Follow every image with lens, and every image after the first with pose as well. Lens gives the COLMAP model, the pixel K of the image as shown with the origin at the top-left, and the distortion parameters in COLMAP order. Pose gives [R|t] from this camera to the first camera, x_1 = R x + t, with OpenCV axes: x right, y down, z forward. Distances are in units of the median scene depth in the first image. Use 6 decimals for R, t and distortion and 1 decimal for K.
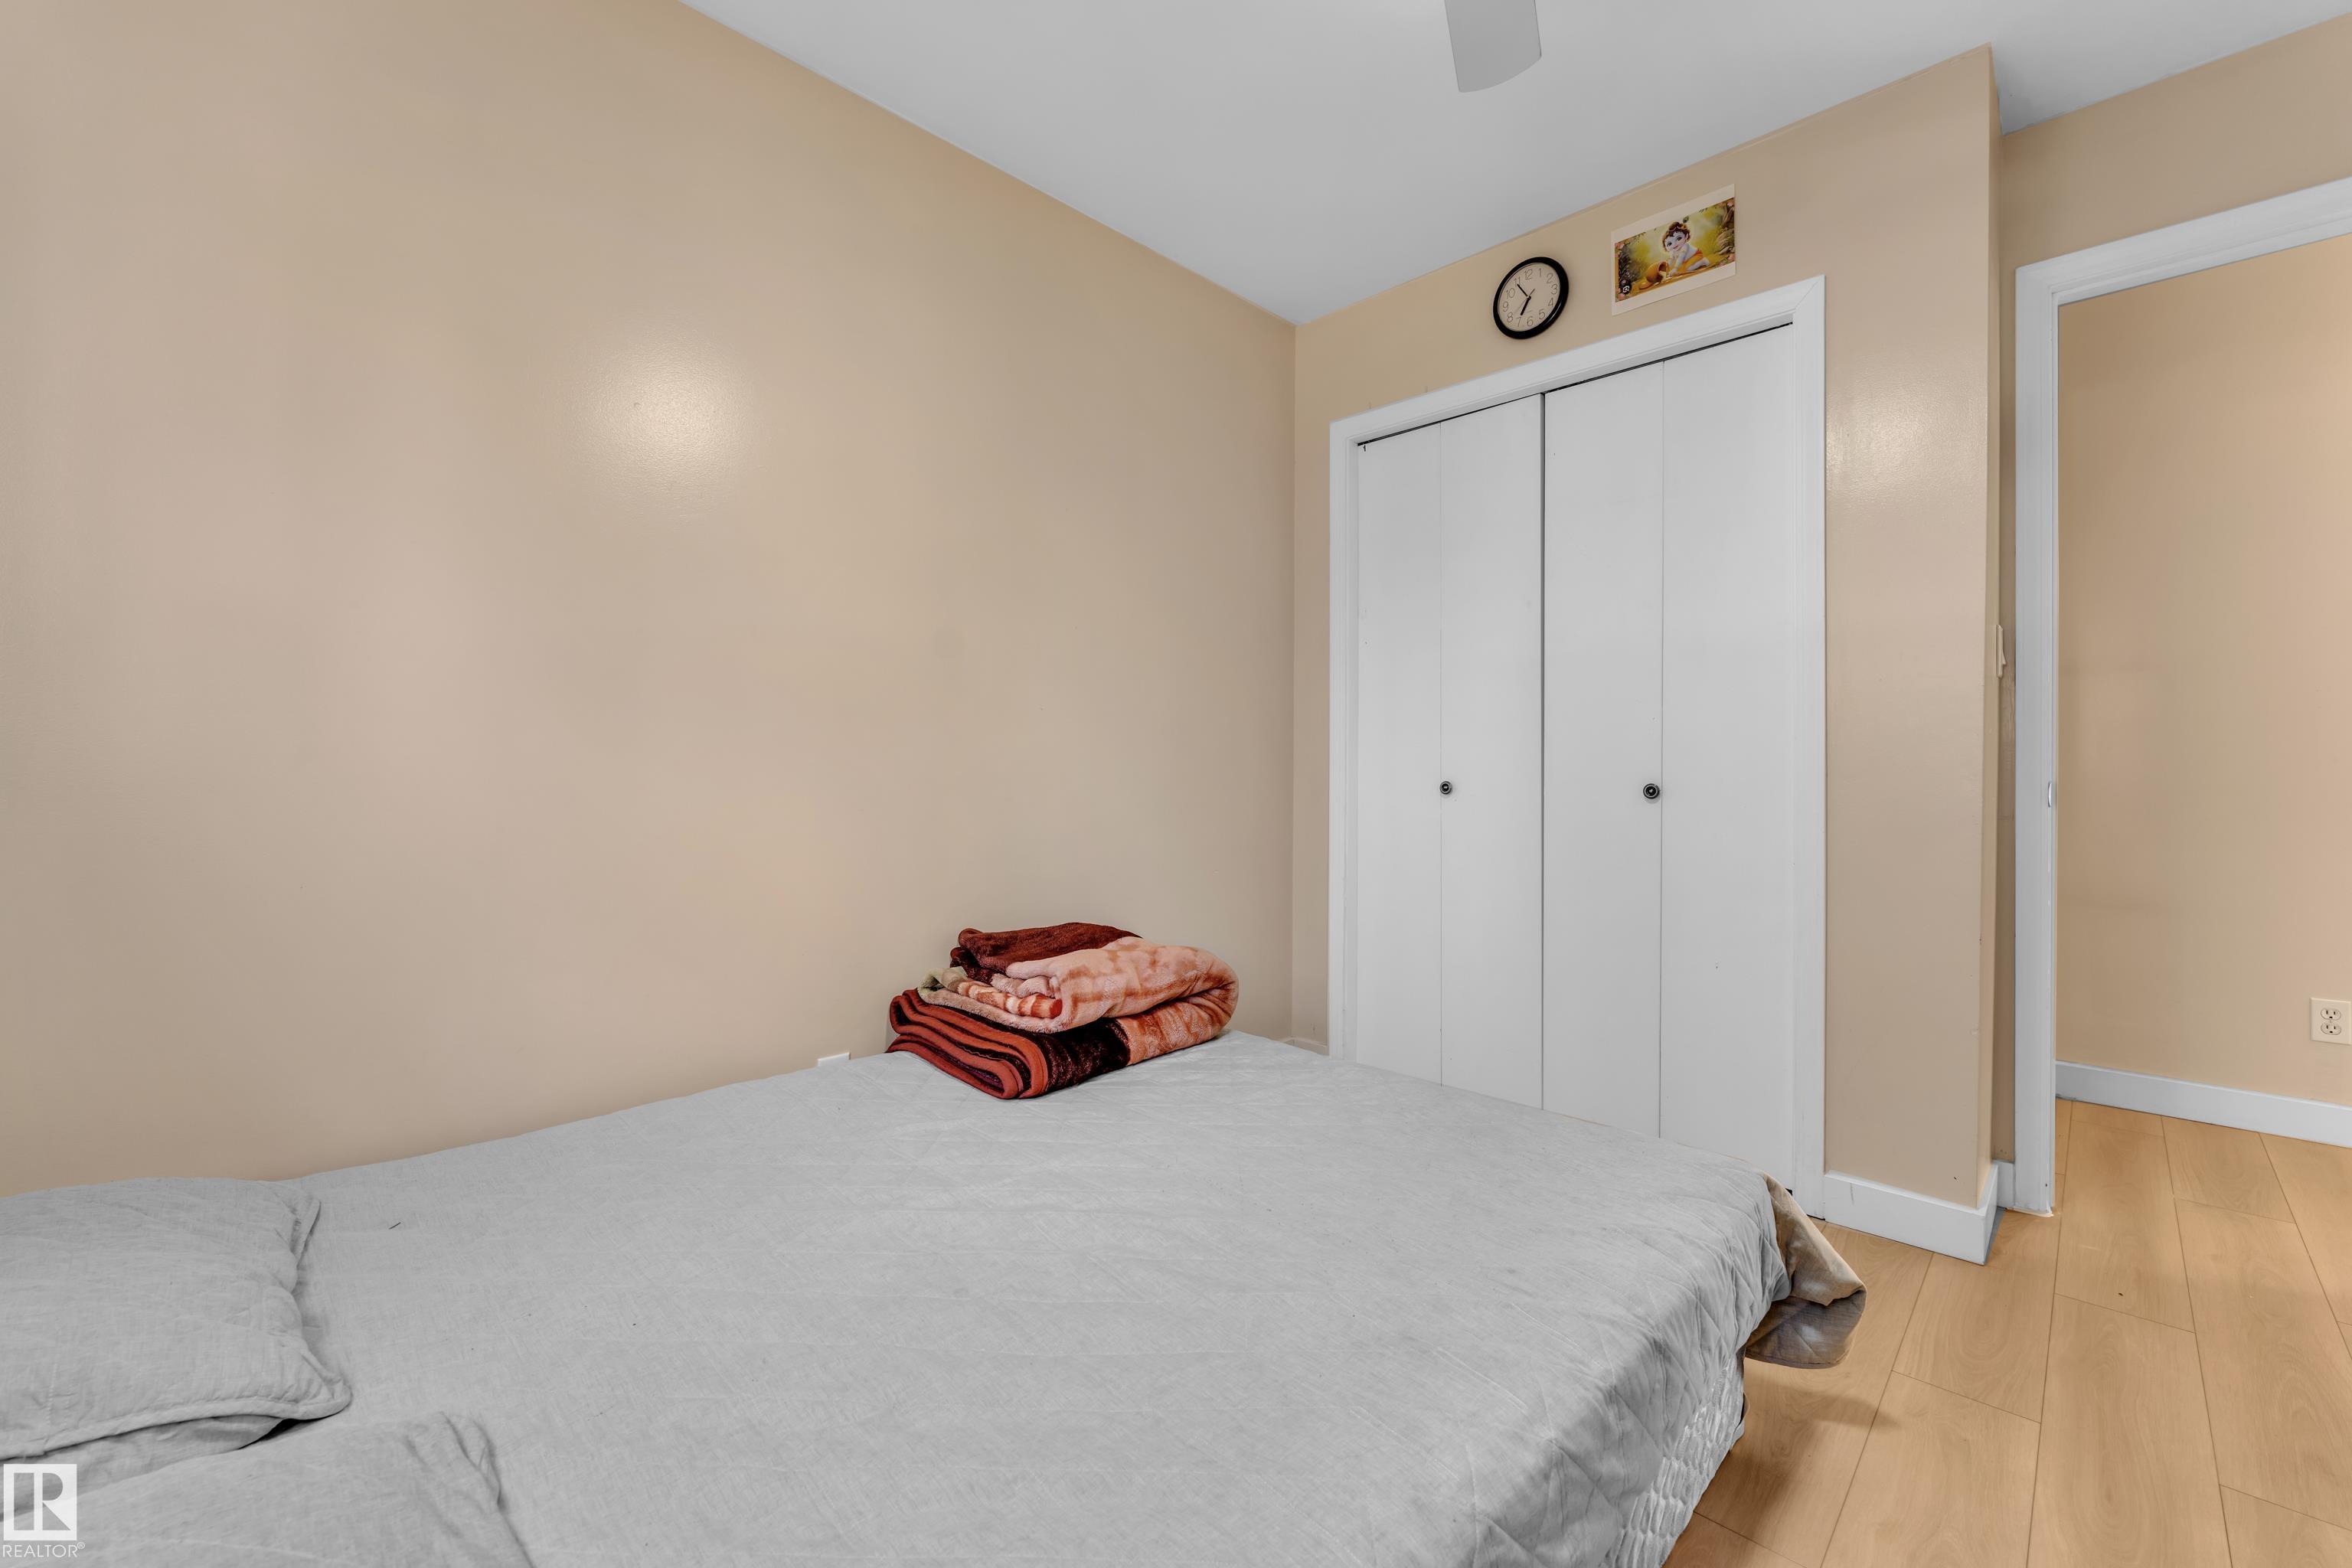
lens RADIAL K [[954.3, 0, 1176.0], [0, 954.3, 784.0], [0, 0, 1]] dist [-0.000277, -0.000042]
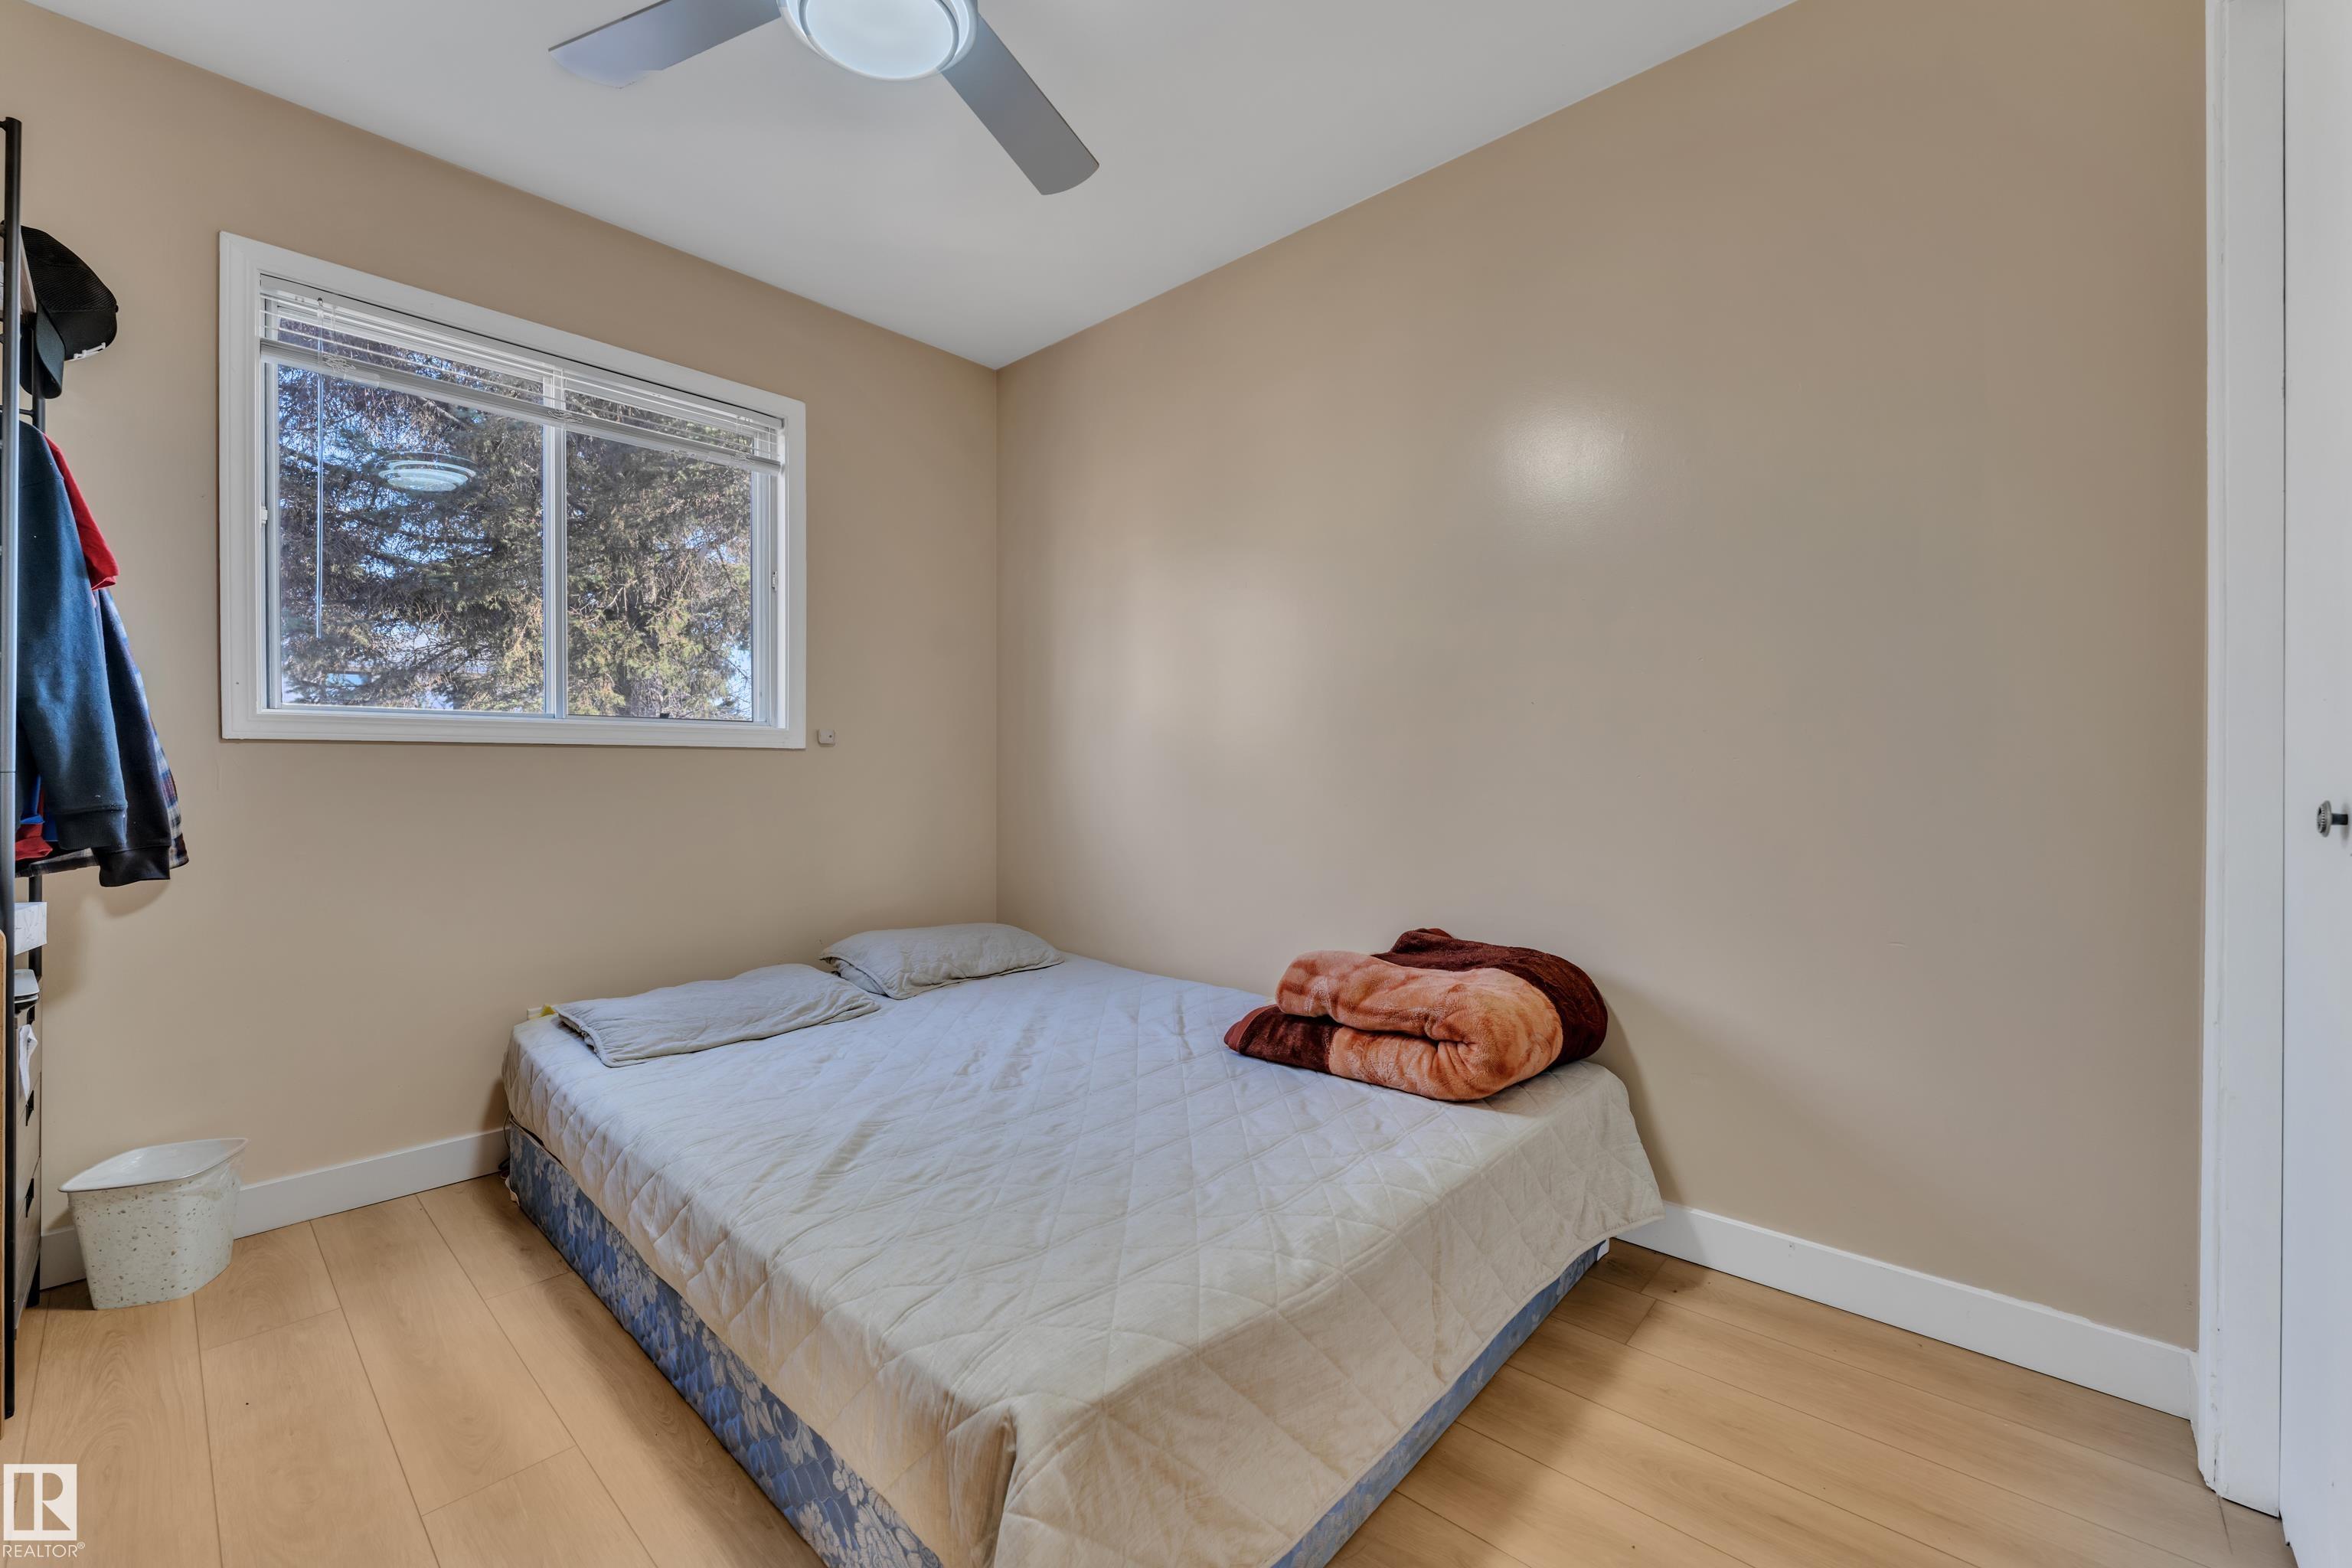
lens RADIAL K [[954.3, 0, 1176.0], [0, 954.3, 784.0], [0, 0, 1]] dist [-0.000277, -0.000042]
pose [[0.030891, 0.005415, -0.999508, 0.891397], [-0.007048, 0.999962, 0.005199, -0.005355], [0.999498, 0.006884, 0.030928, 0.784134]]
